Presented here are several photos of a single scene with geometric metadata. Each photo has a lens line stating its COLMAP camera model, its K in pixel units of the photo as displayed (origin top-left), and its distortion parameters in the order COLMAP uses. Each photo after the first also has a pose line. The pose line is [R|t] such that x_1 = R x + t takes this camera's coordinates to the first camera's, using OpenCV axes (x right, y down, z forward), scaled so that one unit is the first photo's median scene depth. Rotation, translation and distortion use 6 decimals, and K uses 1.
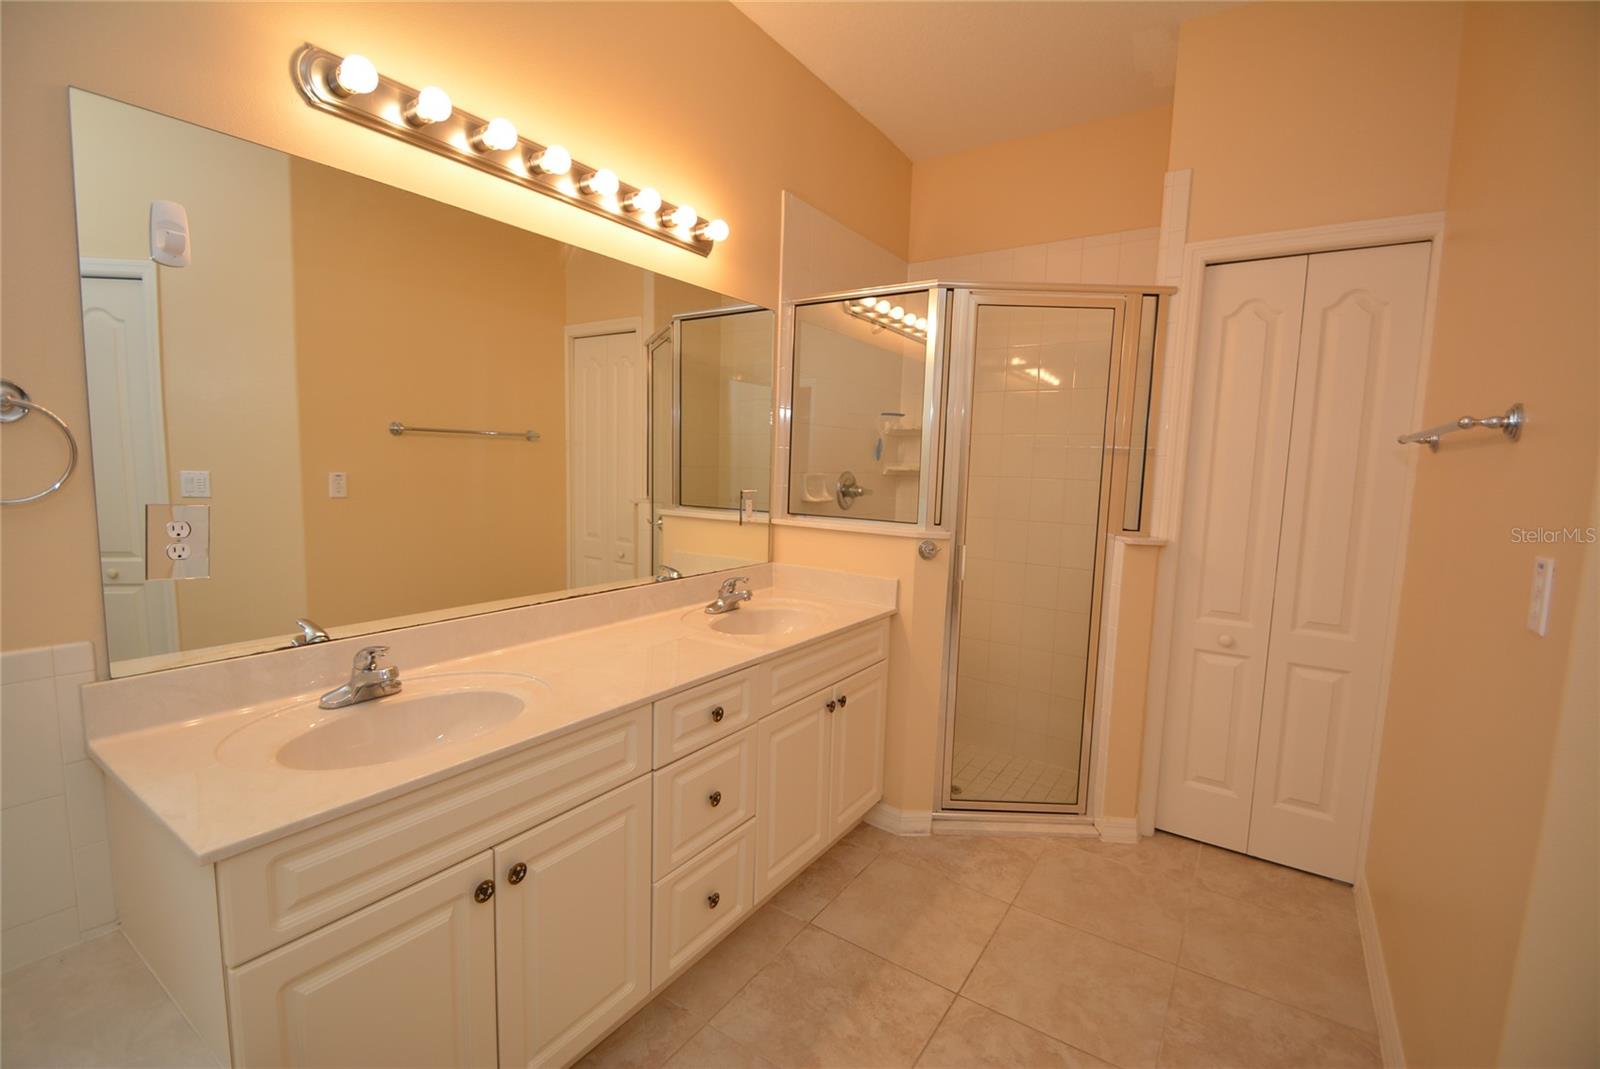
lens RADIAL K [[694.3, 0, 792.9], [0, 694.3, 532.7], [0, 0, 1]] dist [-0.006297, -0.000772]
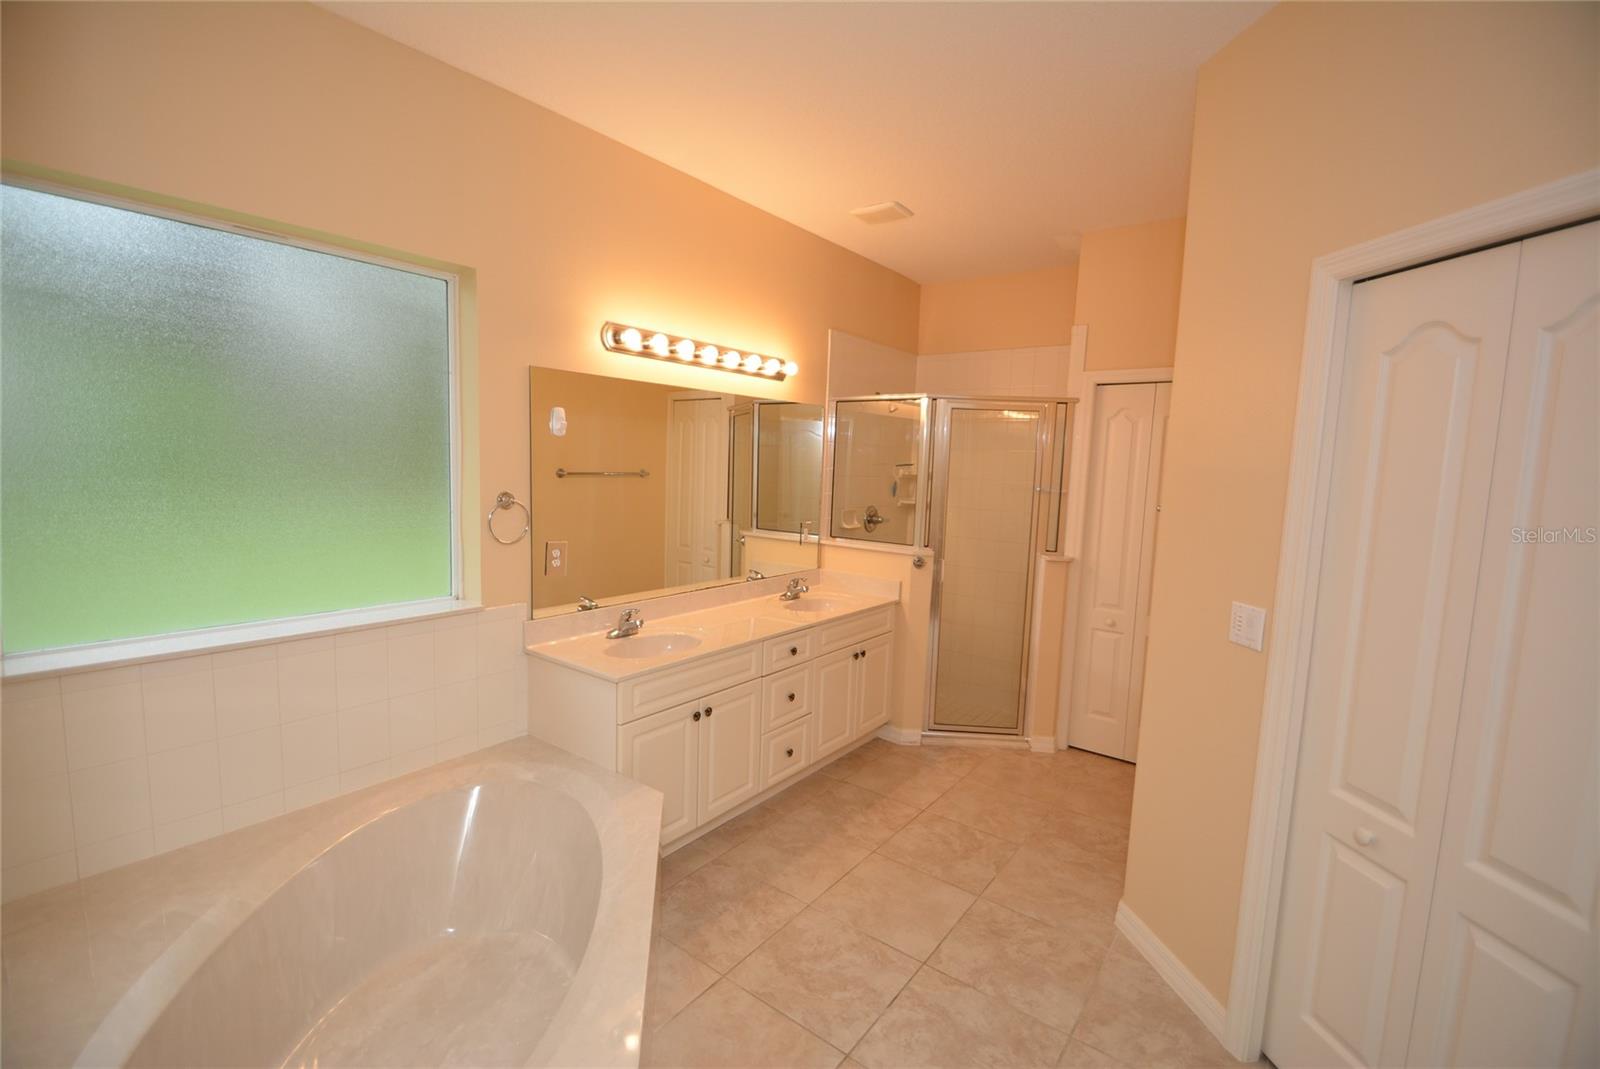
lens RADIAL K [[694.3, 0, 801.5], [0, 694.3, 535.0], [0, 0, 1]] dist [-0.006297, -0.000772]
pose [[0.999109, 0.010267, -0.040944, -0.010124], [-0.010262, 0.999947, 0.000339, -0.035721], [0.040946, 0.000081, 0.999161, -0.602505]]
